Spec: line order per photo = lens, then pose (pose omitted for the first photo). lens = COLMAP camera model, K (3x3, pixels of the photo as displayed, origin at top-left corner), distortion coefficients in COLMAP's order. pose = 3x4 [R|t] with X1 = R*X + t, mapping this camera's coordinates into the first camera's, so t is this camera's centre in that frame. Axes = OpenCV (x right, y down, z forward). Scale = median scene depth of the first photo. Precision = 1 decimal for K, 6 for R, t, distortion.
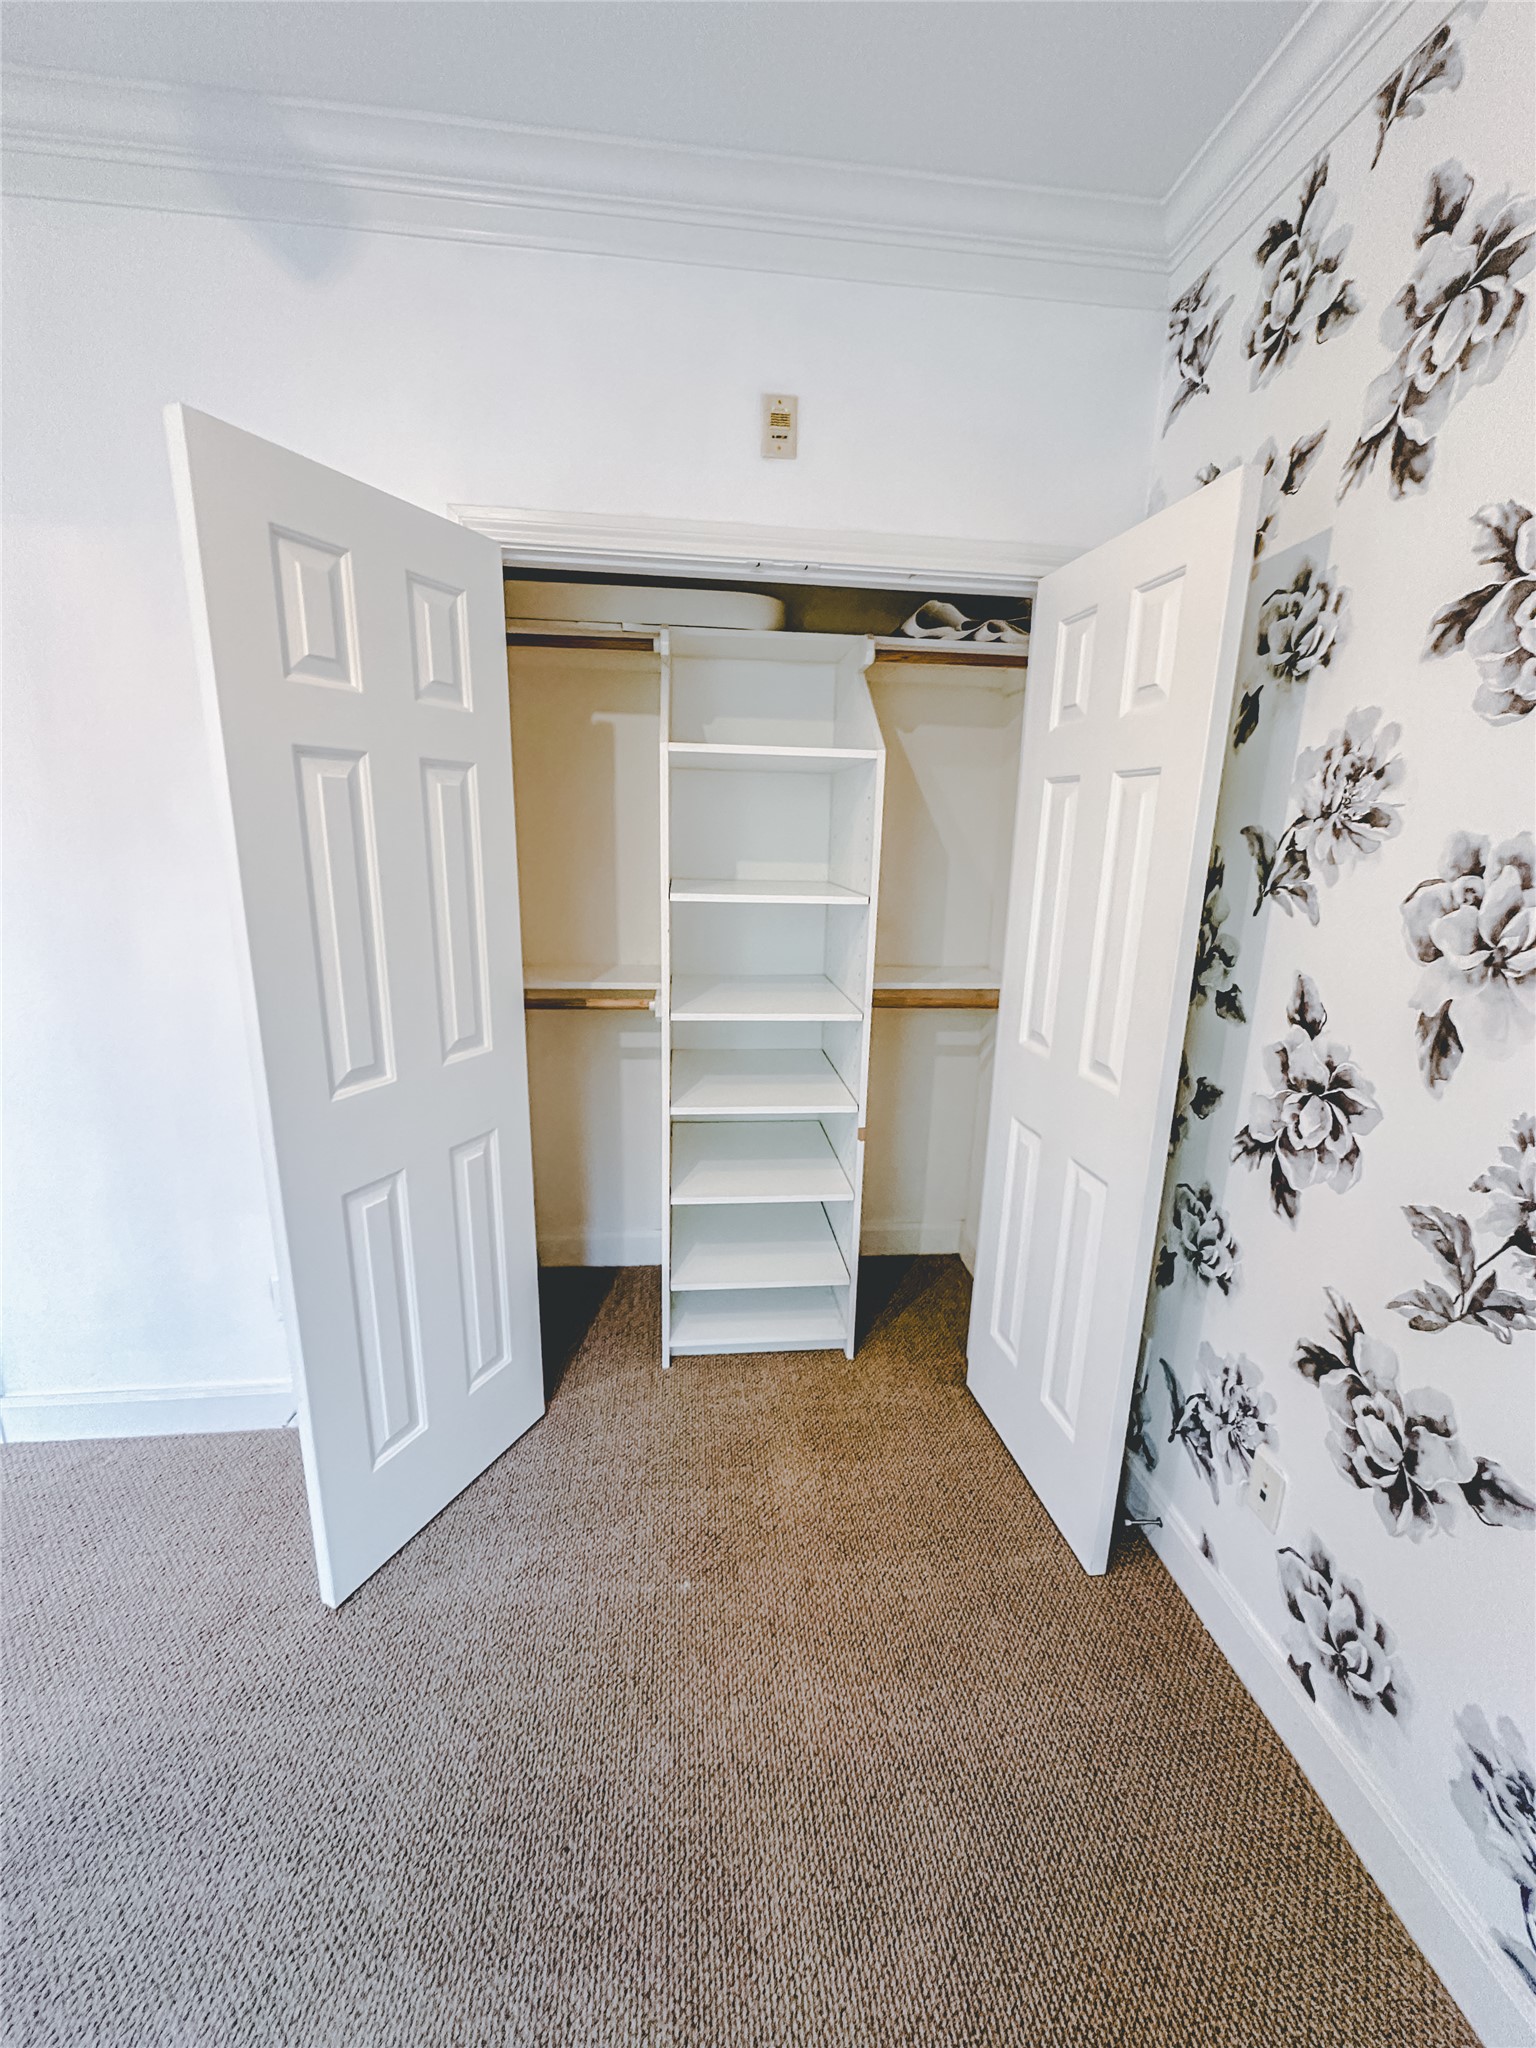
lens RADIAL K [[820.5, 0, 769.1], [0, 820.5, 1022.8], [0, 0, 1]] dist [-0.004701, 0.000616]
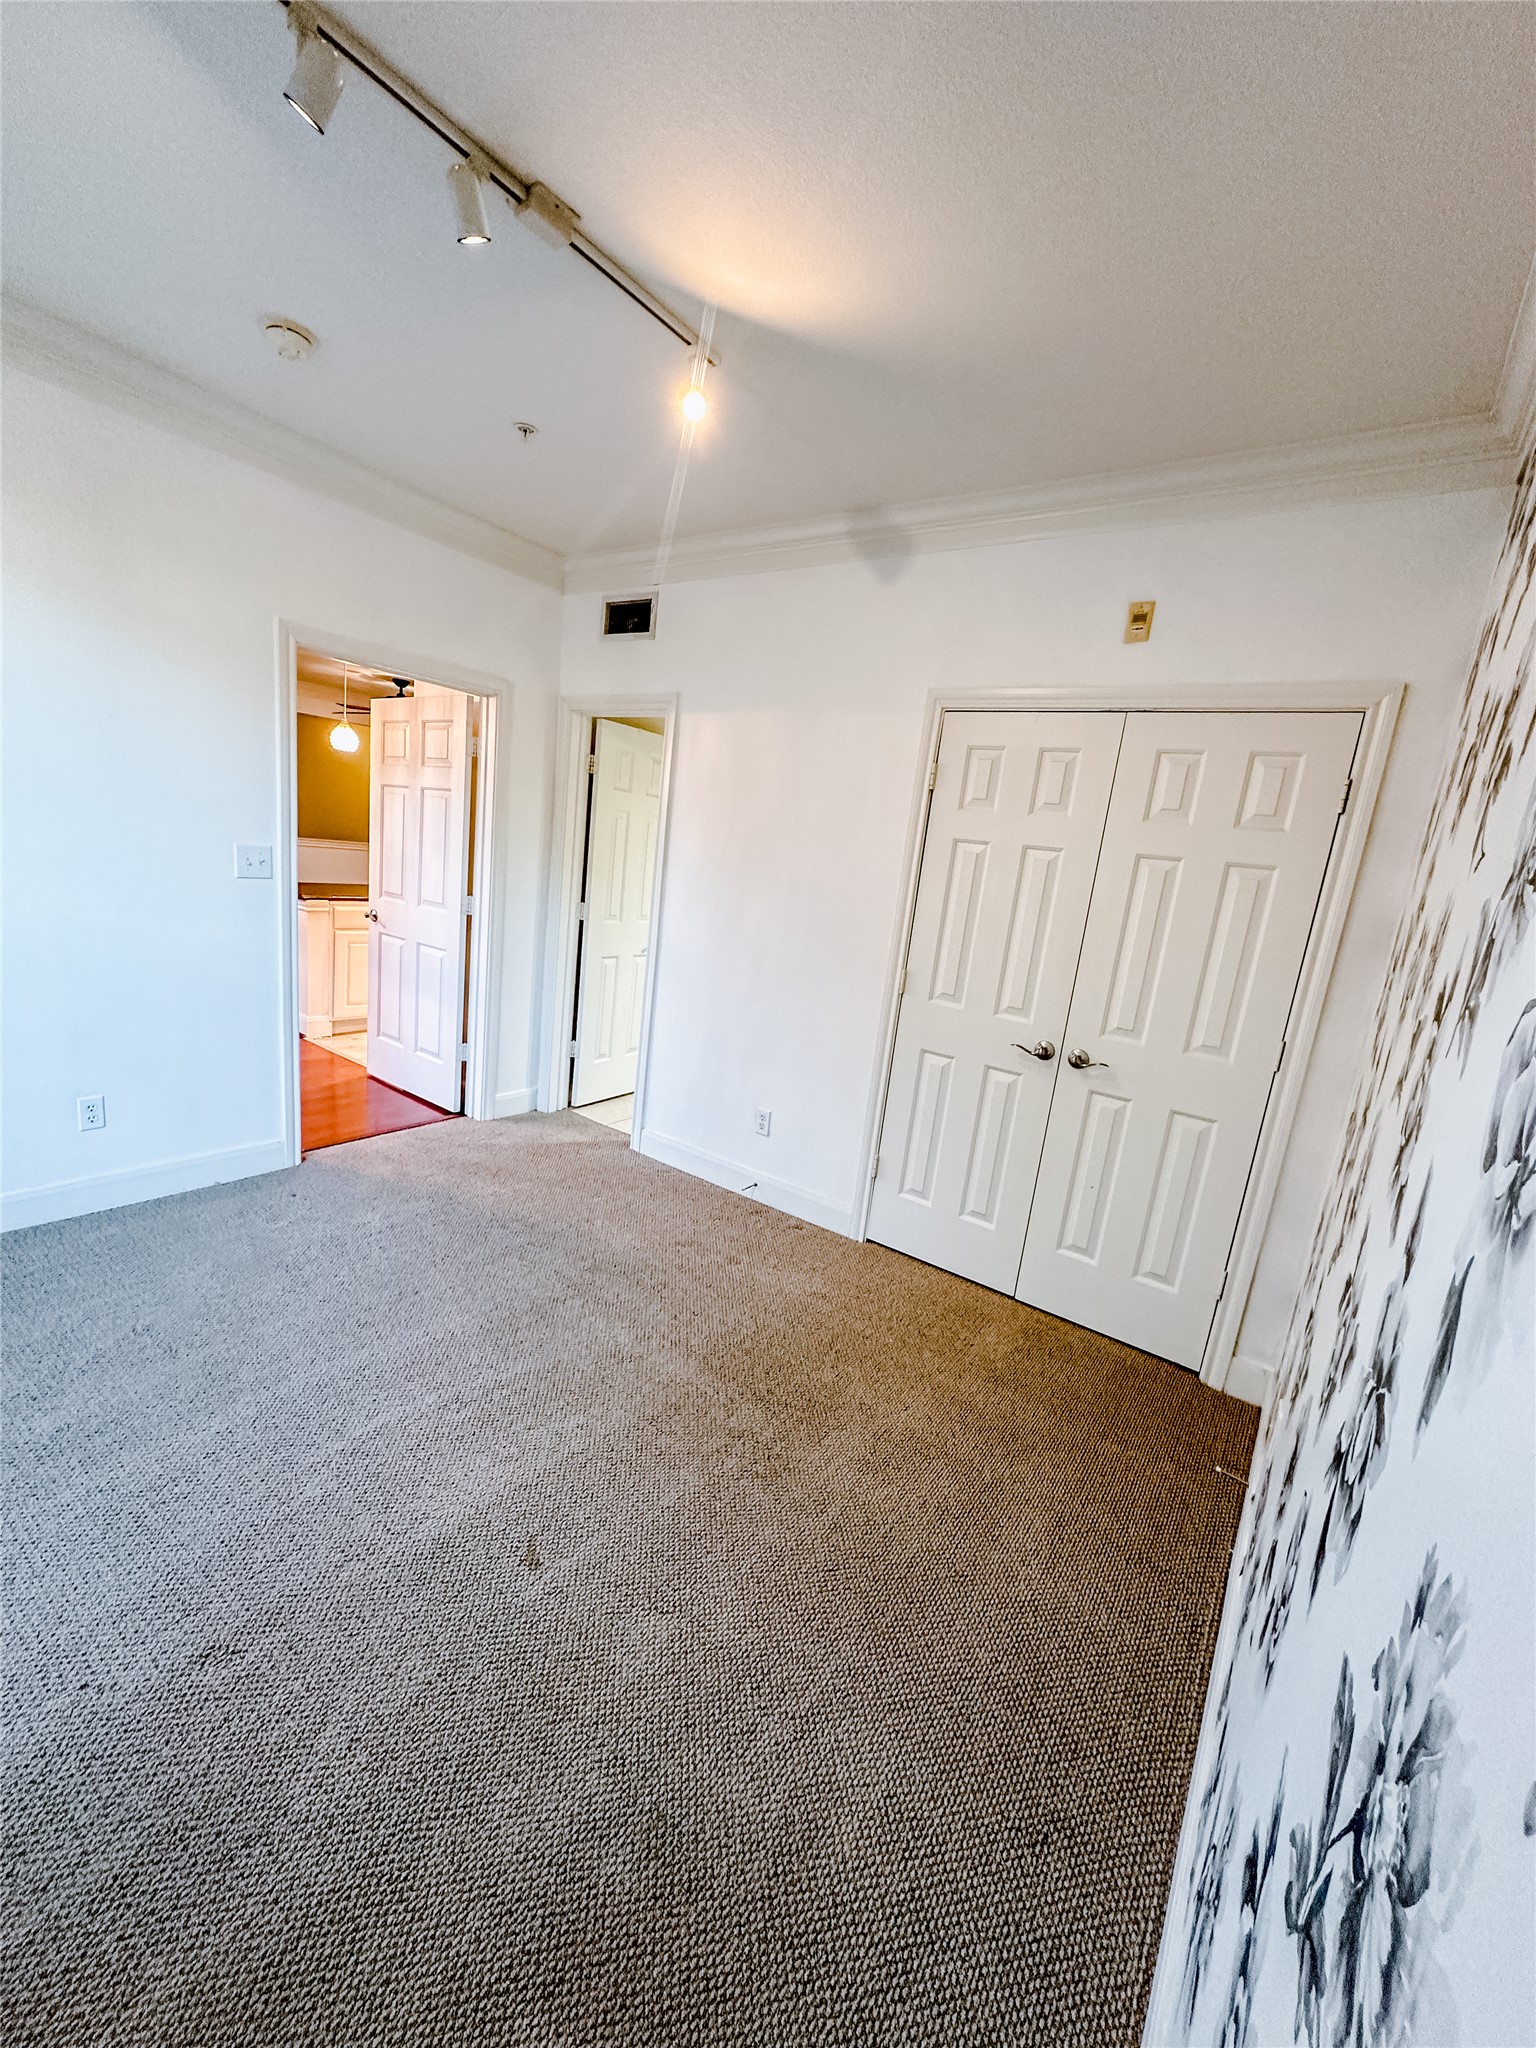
lens RADIAL K [[820.5, 0, 768.3], [0, 820.5, 1022.7], [0, 0, 1]] dist [-0.004701, 0.000616]
pose [[0.742231, 0.199000, -0.639916, 0.673363], [-0.248715, 0.968493, 0.012698, 0.141066], [0.622281, 0.149732, 0.768340, -0.503947]]
